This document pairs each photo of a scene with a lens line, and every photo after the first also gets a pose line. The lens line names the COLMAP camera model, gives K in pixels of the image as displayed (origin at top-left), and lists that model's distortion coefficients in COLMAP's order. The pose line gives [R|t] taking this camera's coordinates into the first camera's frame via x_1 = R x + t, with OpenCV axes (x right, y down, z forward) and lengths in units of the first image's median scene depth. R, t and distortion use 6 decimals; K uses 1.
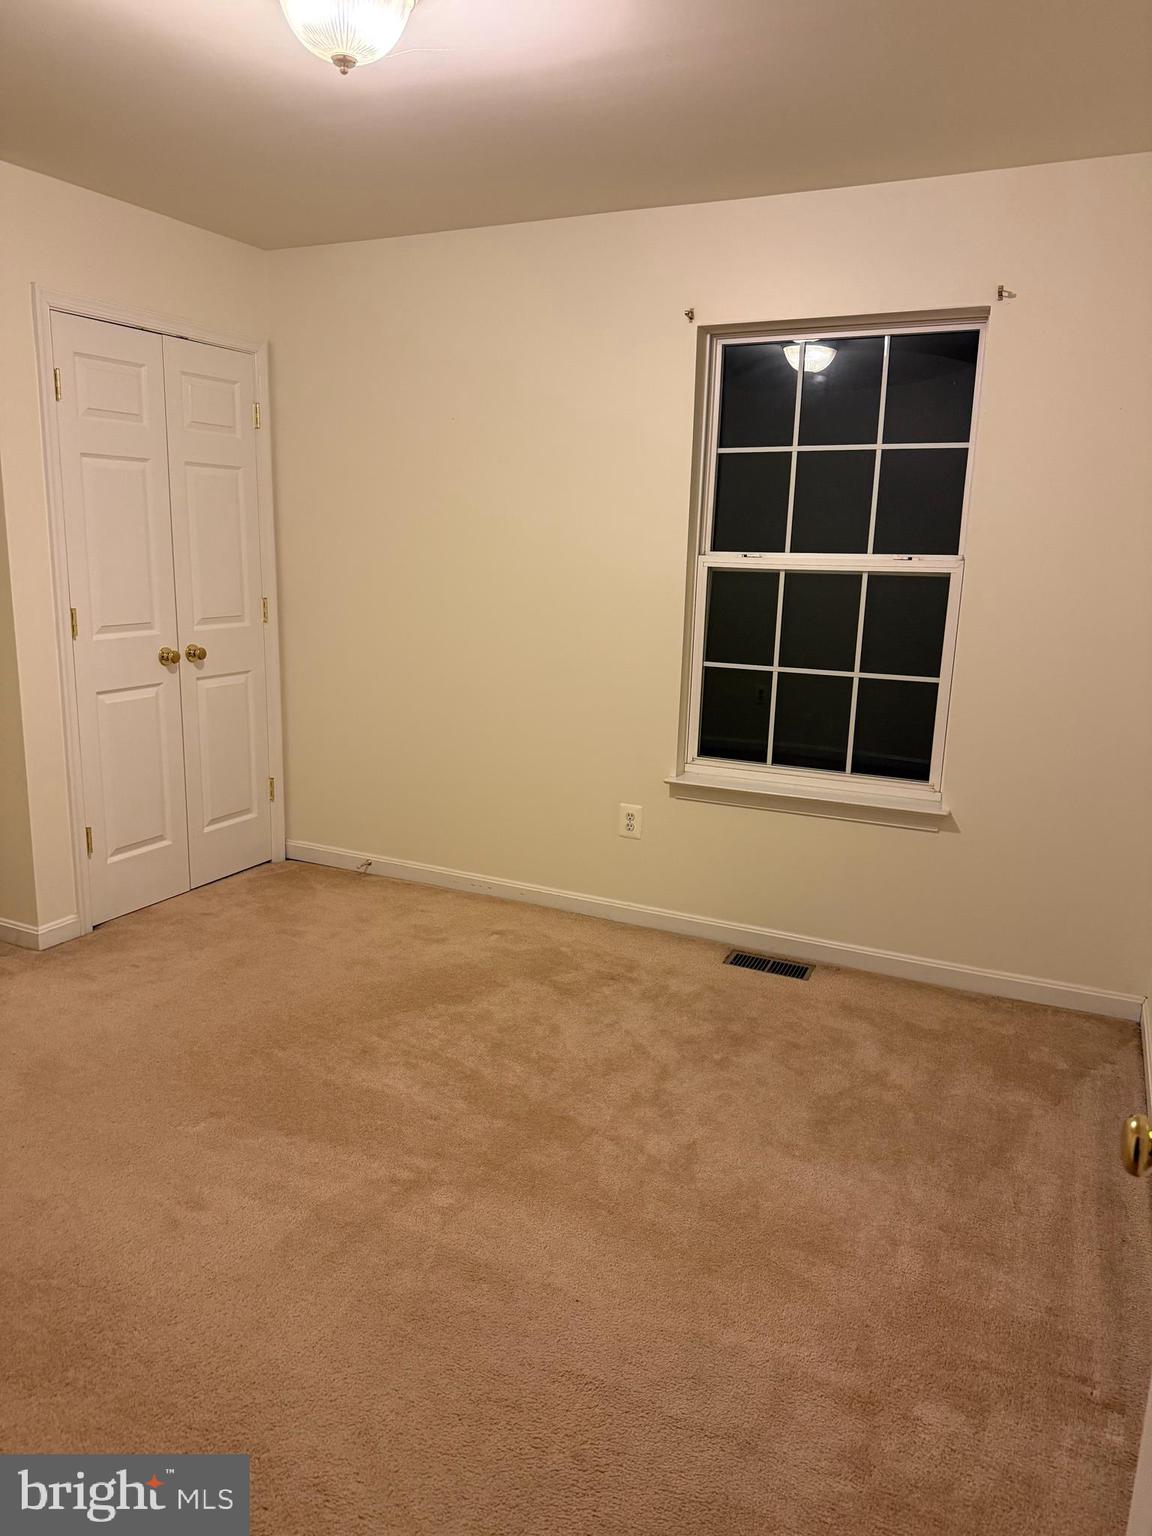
lens RADIAL K [[1073.7, 0, 532.3], [0, 1073.7, 756.2], [0, 0, 1]] dist [0.077646, -0.096548]
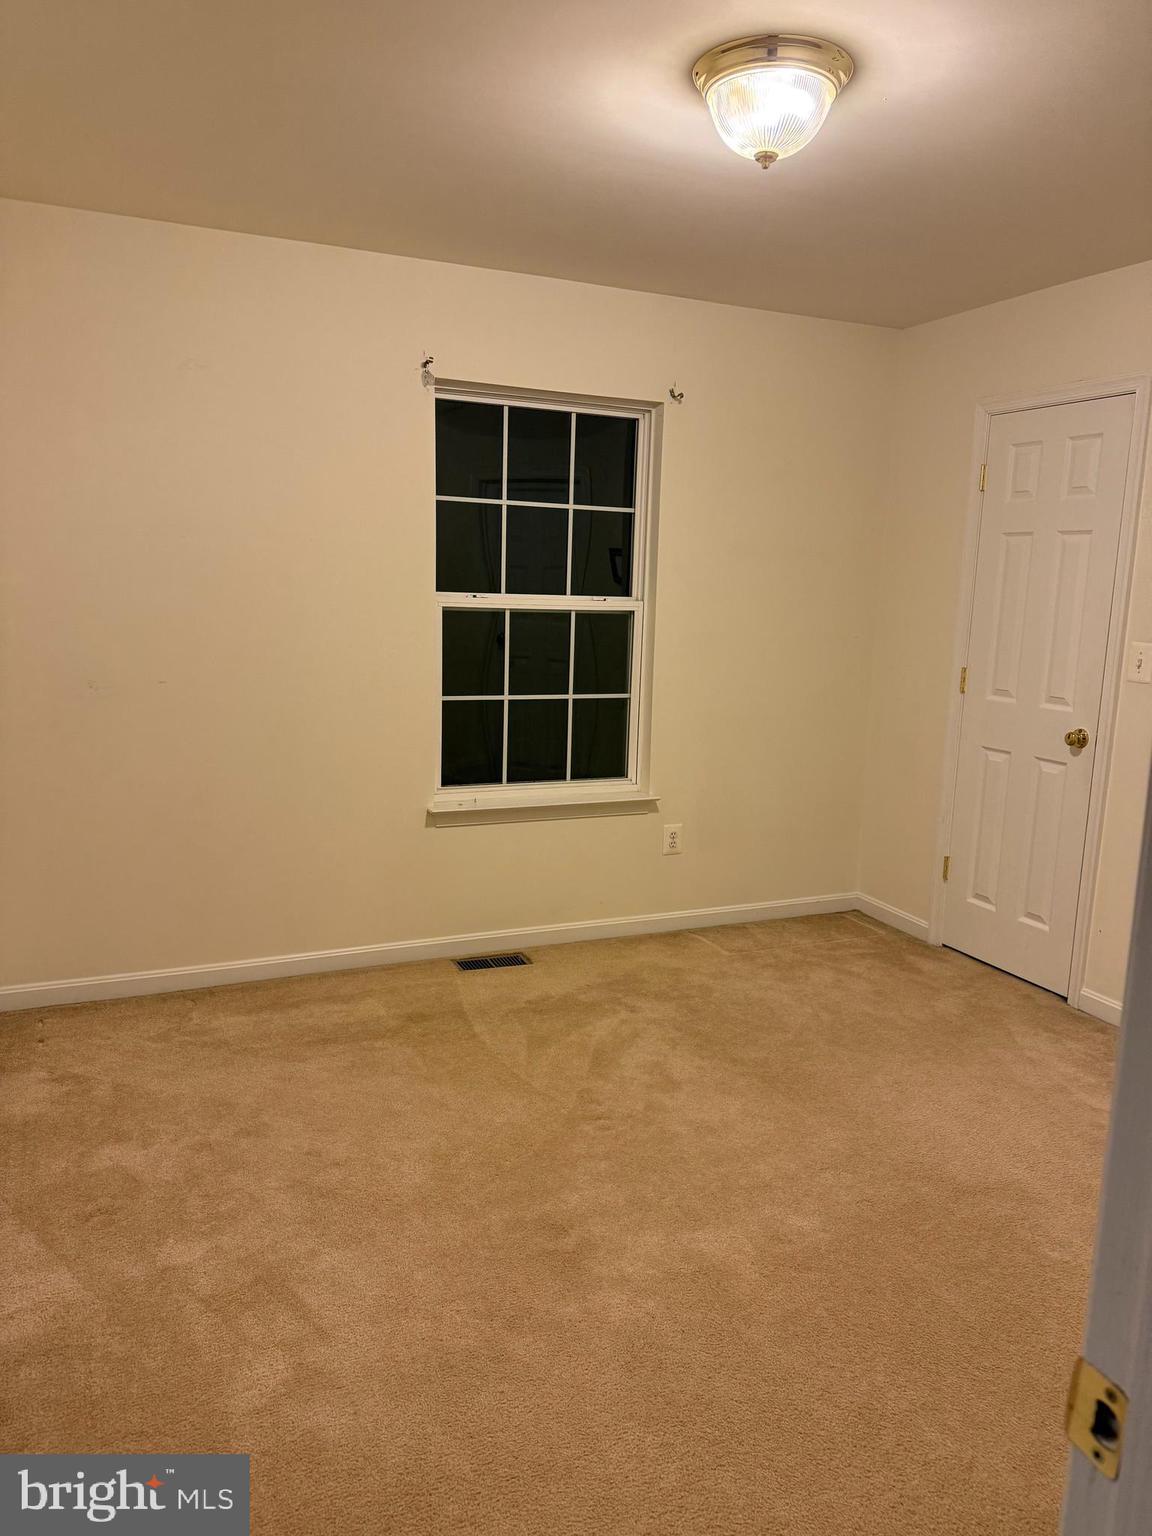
lens RADIAL K [[1073.7, 0, 532.3], [0, 1073.7, 756.2], [0, 0, 1]] dist [0.077646, -0.096548]
pose [[0.635985, -0.127021, 0.761176, -1.614082], [0.133526, 0.989596, 0.053573, -0.202037], [-0.760062, 0.067565, 0.646329, 0.698712]]
